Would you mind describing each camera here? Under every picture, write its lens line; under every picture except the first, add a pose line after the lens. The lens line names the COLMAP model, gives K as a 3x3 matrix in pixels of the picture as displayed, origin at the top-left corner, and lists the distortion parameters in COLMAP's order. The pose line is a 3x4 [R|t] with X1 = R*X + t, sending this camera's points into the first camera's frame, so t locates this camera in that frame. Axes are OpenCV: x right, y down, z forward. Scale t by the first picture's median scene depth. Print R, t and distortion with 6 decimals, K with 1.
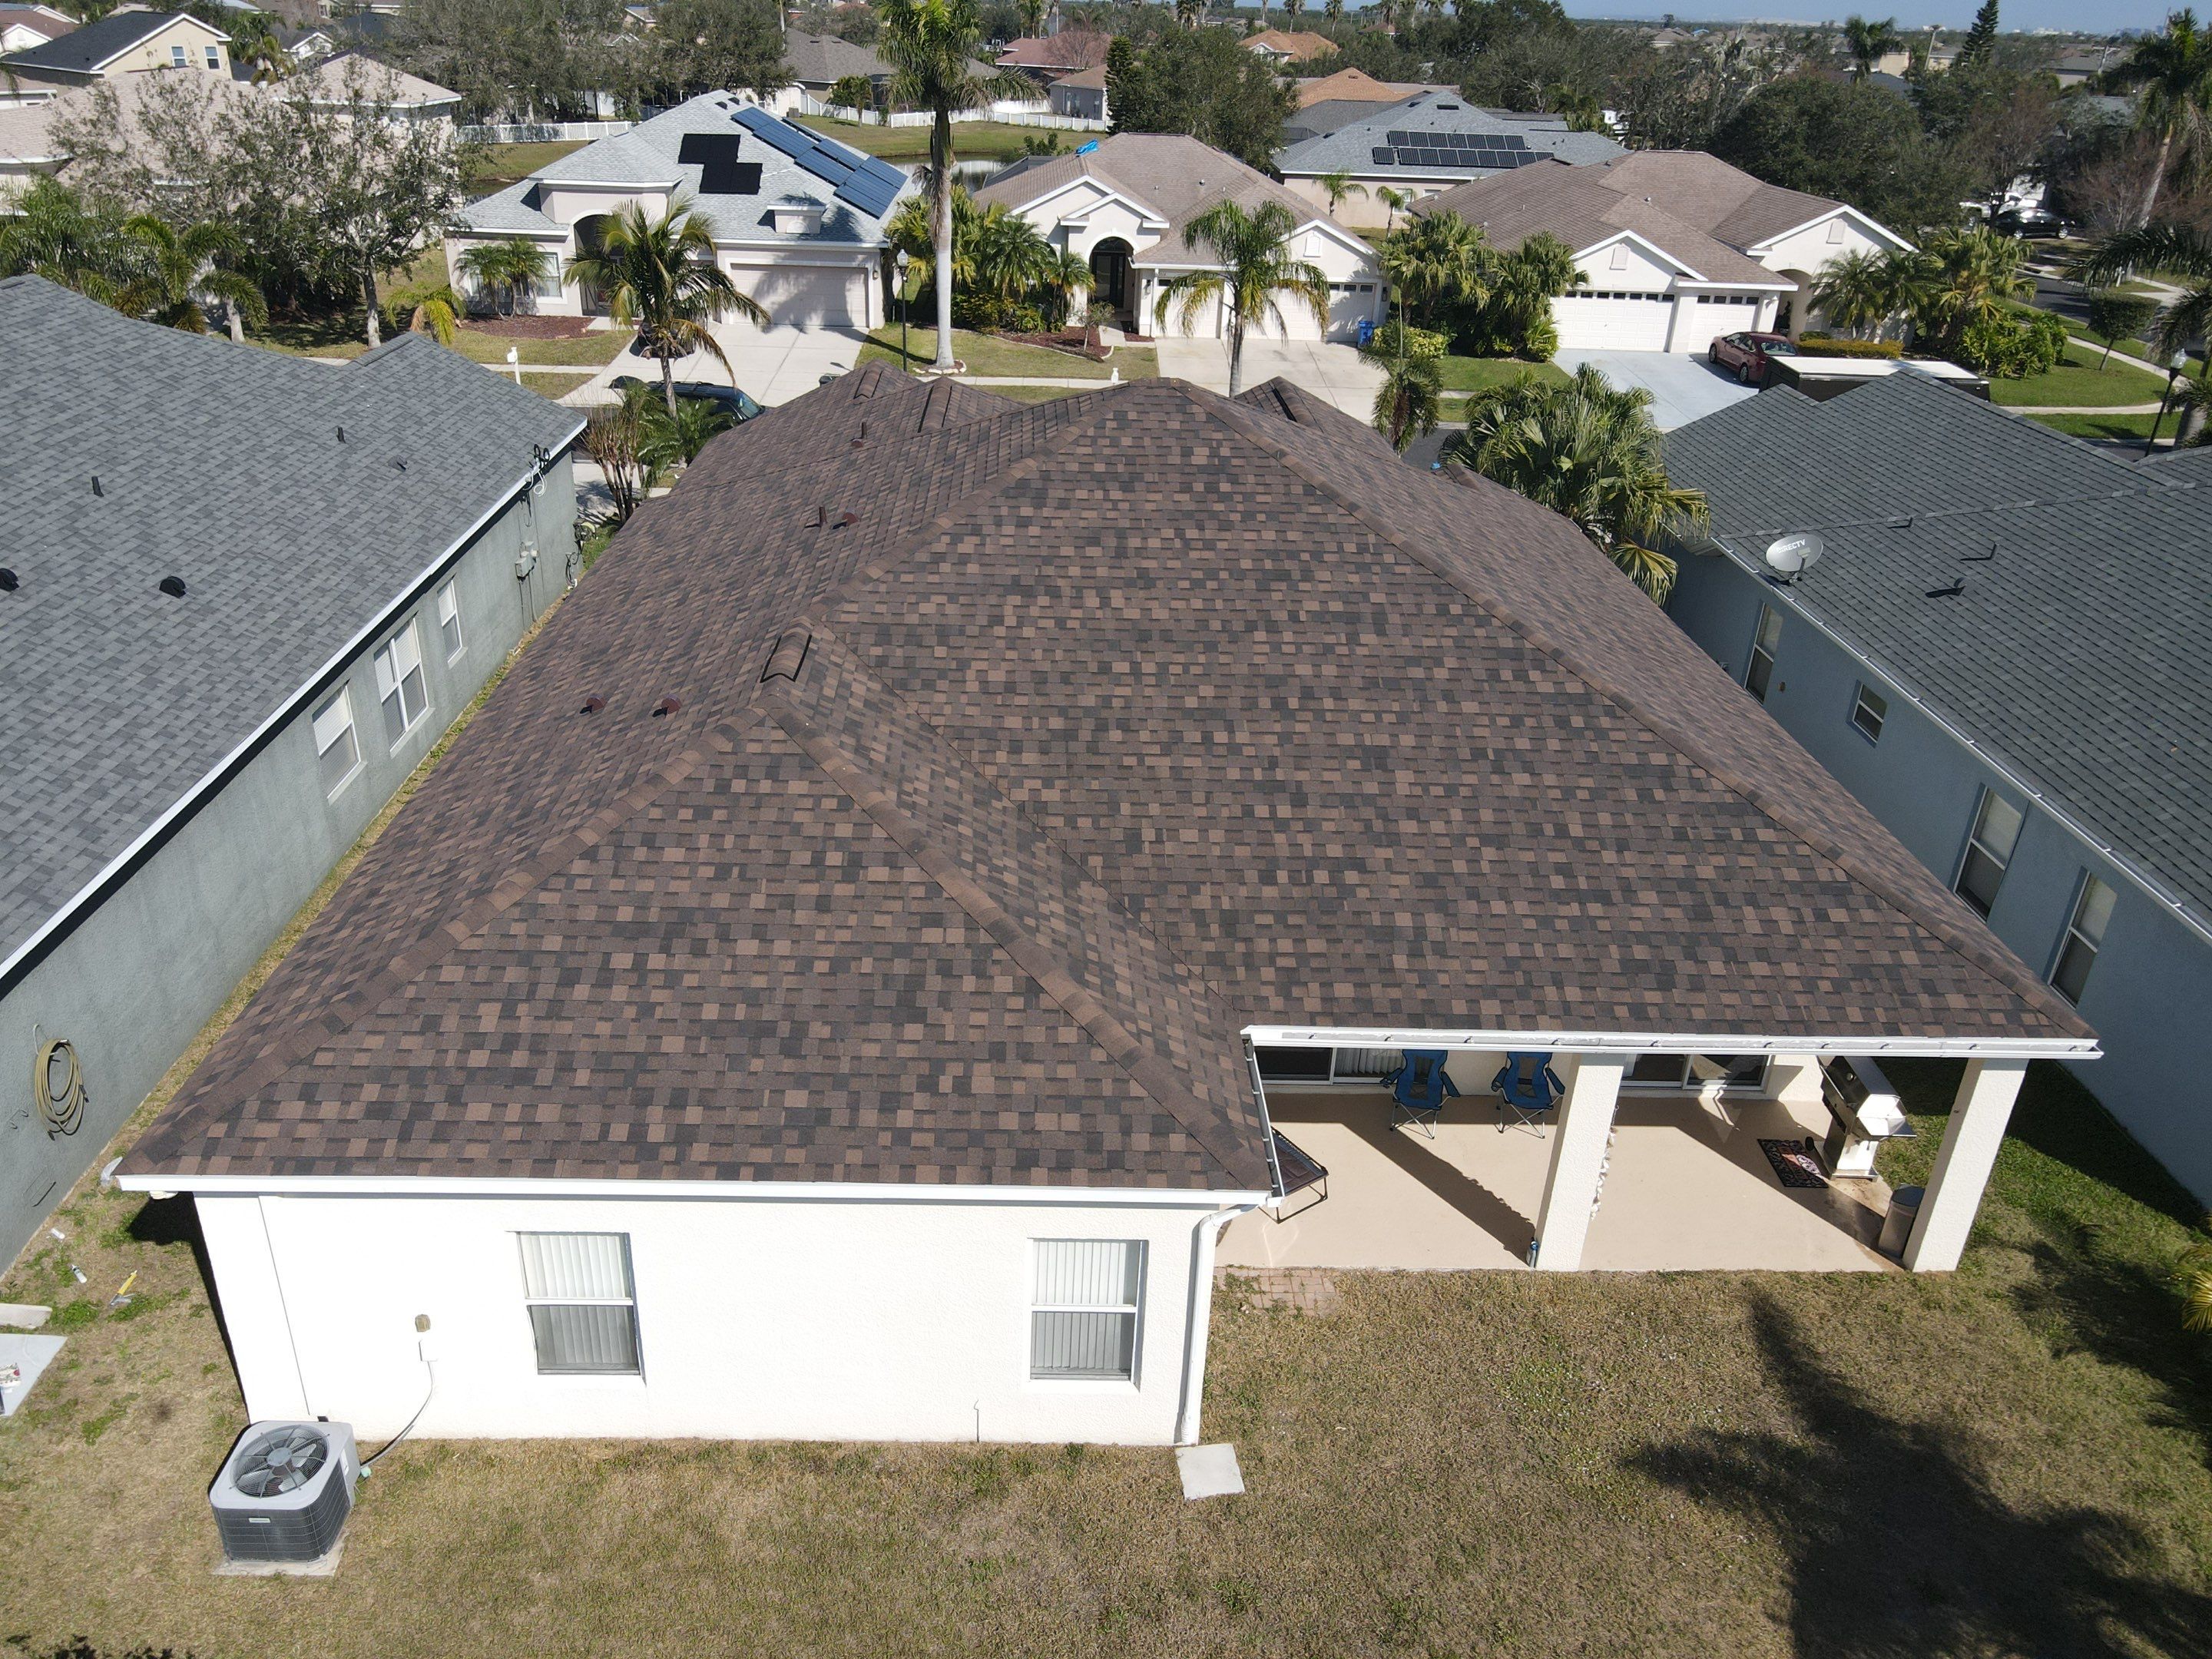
lens RADIAL K [[1624.8, 0, 1066.4], [0, 1624.8, 834.3], [0, 0, 1]] dist [-0.008443, 0.007800]
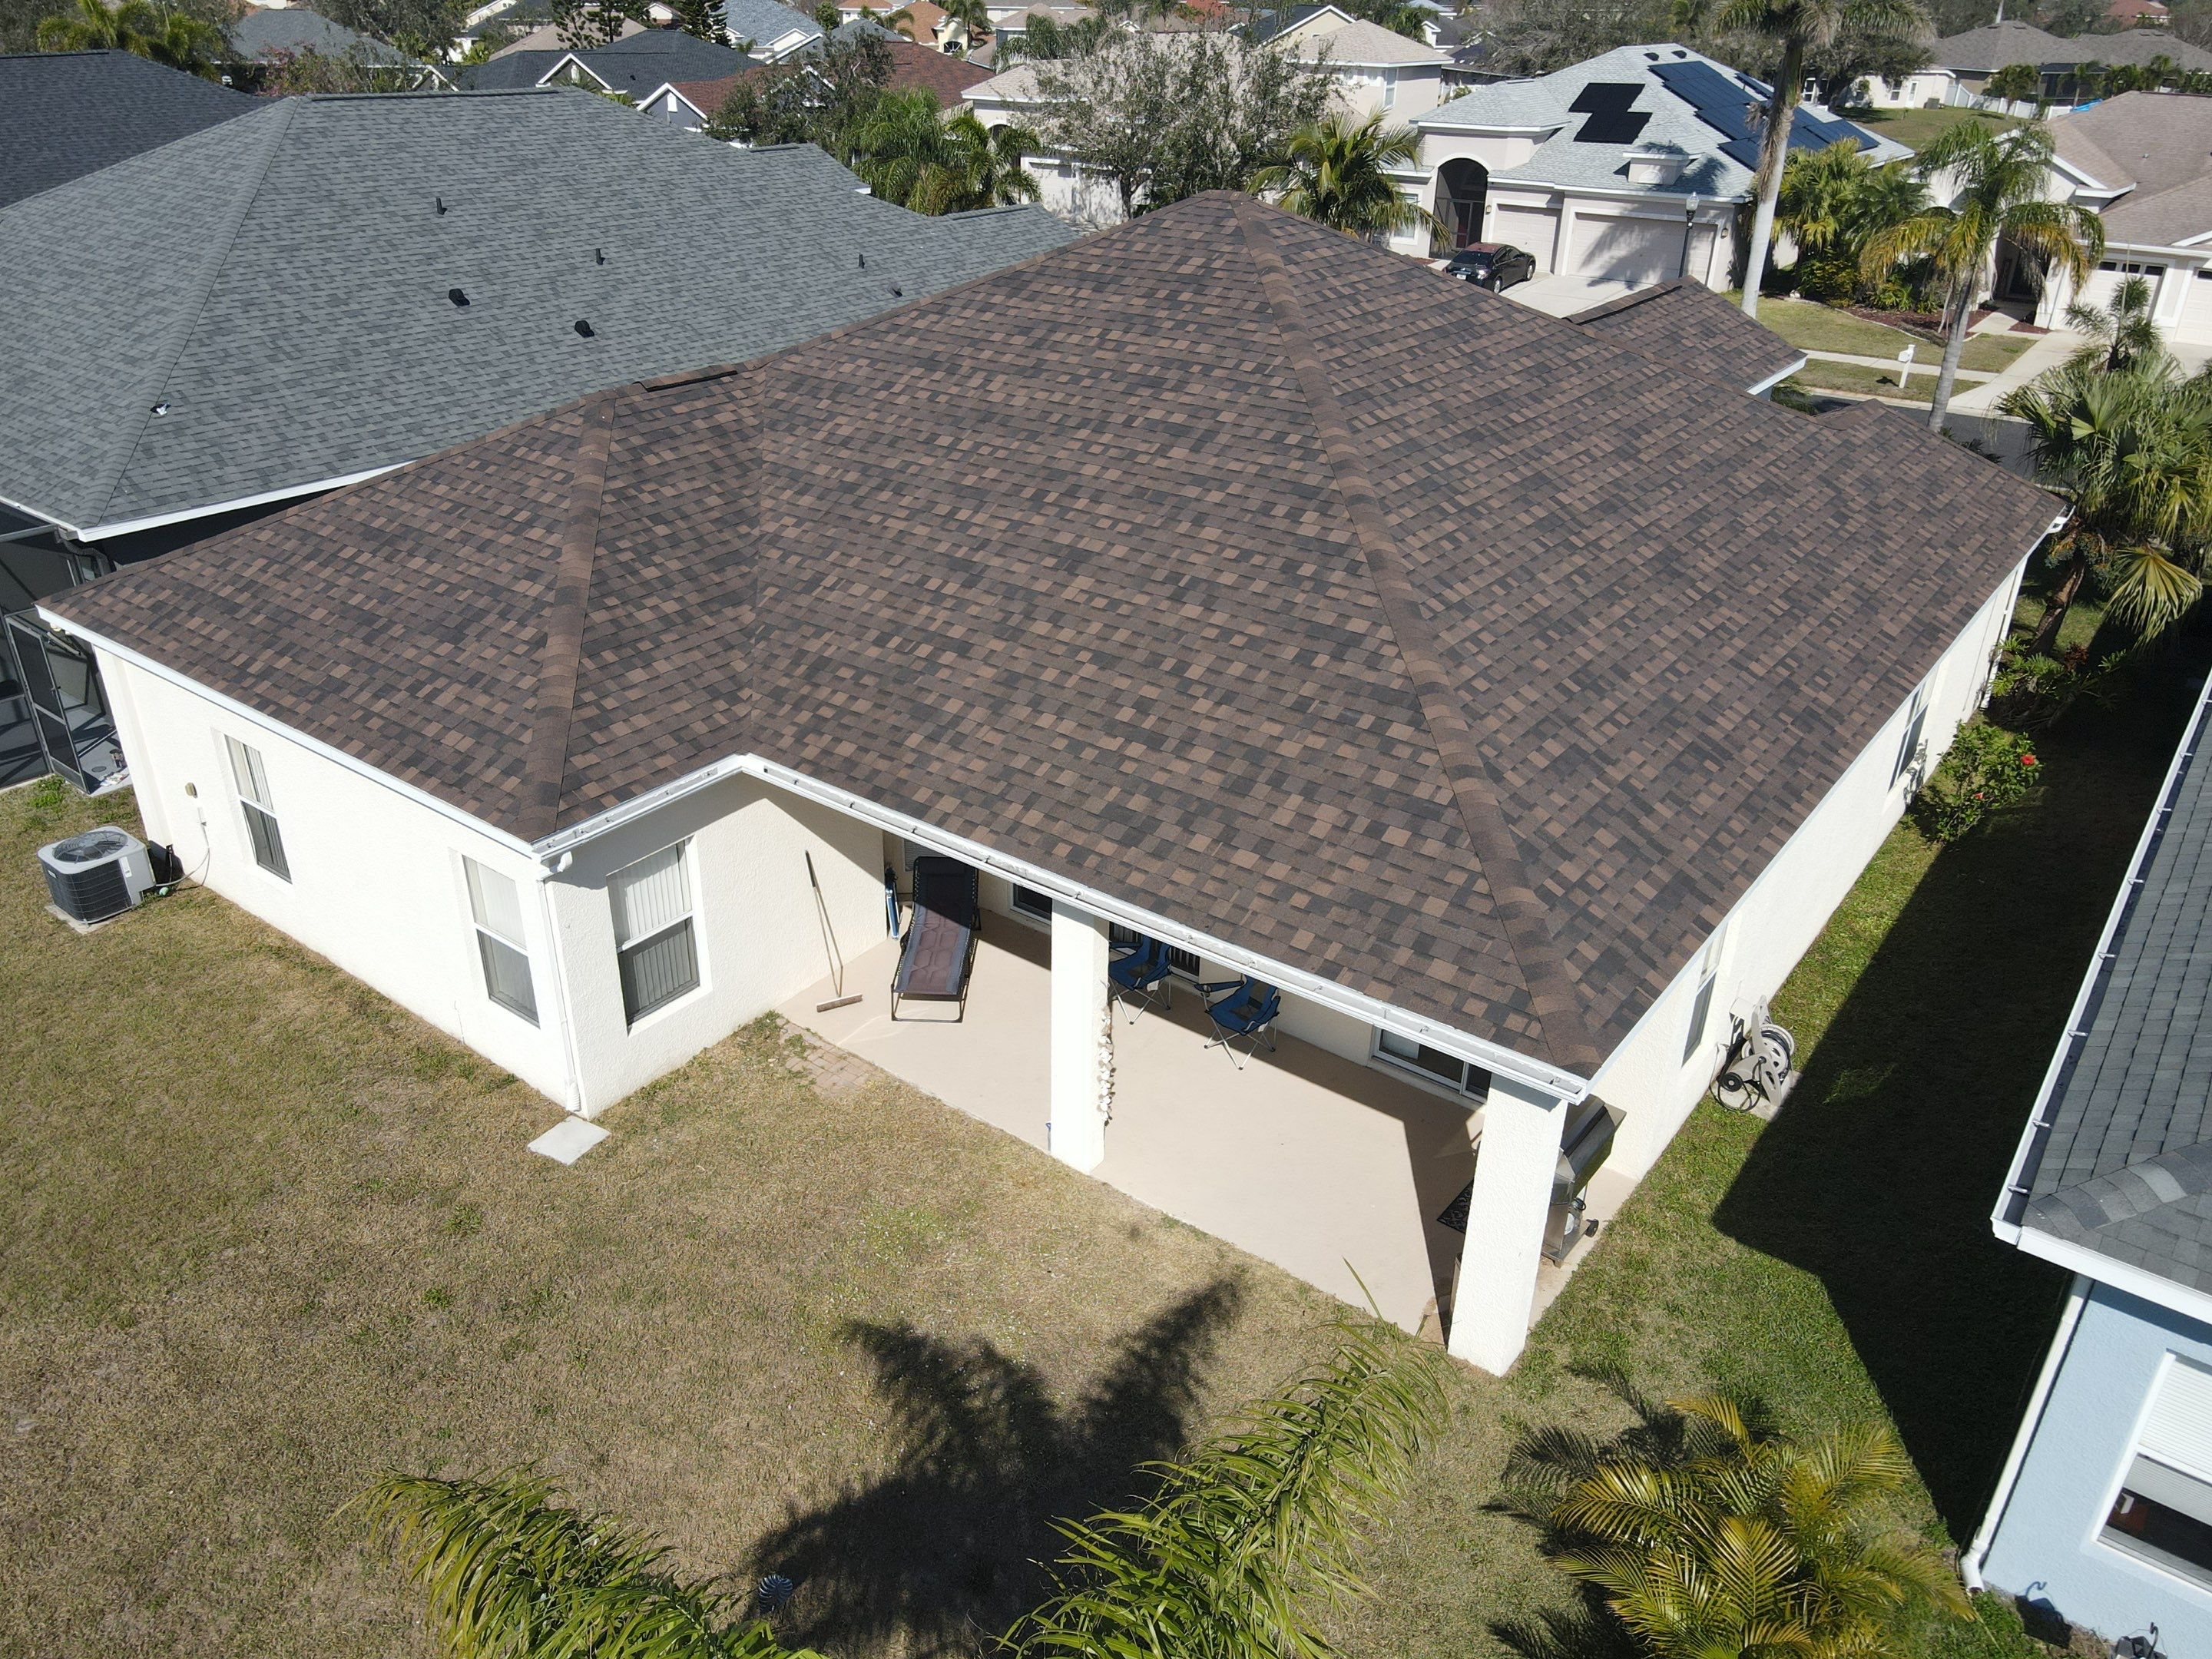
lens RADIAL K [[1611.1, 0, 1058.4], [0, 1611.1, 820.0], [0, 0, 1]] dist [0.008939, -0.006182]
pose [[0.776409, 0.266600, -0.571063, 0.736450], [-0.273454, 0.958888, 0.075871, 0.026492], [0.567813, 0.097253, 0.817392, 0.266703]]
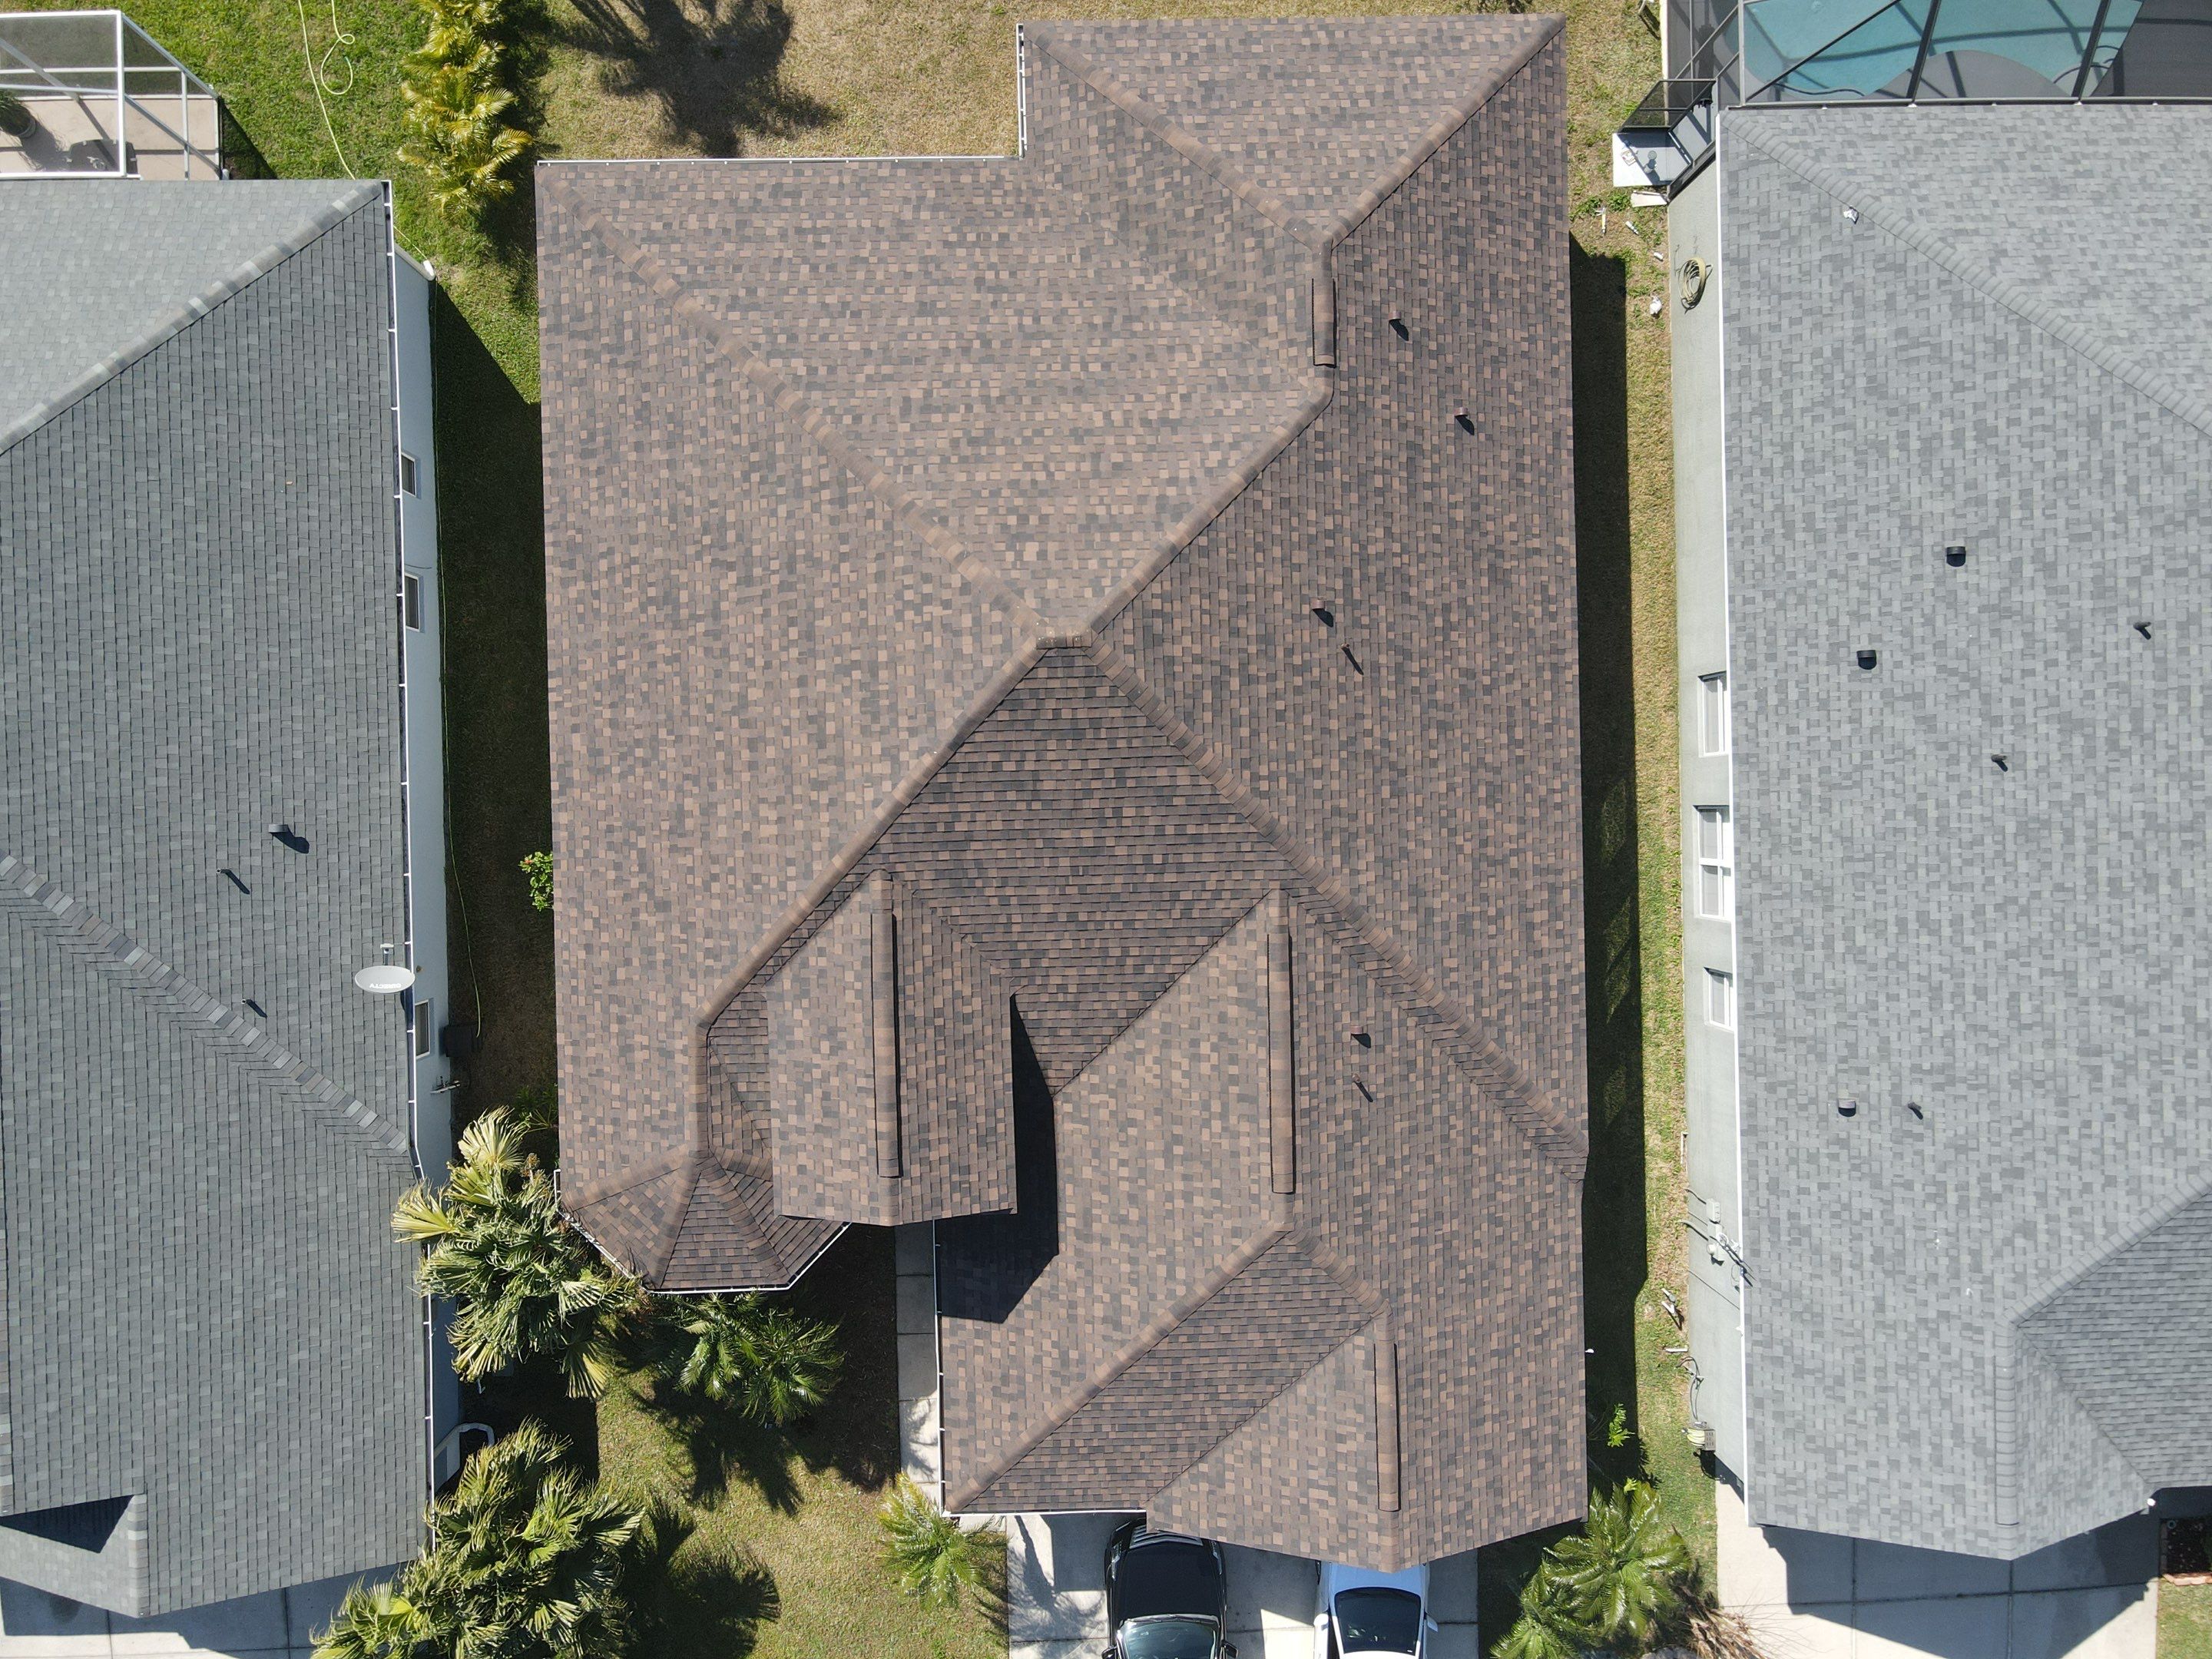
lens RADIAL K [[1612.2, 0, 1080.5], [0, 1612.2, 807.0], [0, 0, 1]] dist [0.003490, -0.001893]
pose [[-0.998925, 0.007240, -0.045780, 0.117843], [-0.044131, -0.450503, 0.891683, -1.593509], [-0.014169, 0.892745, 0.450339, 0.731567]]
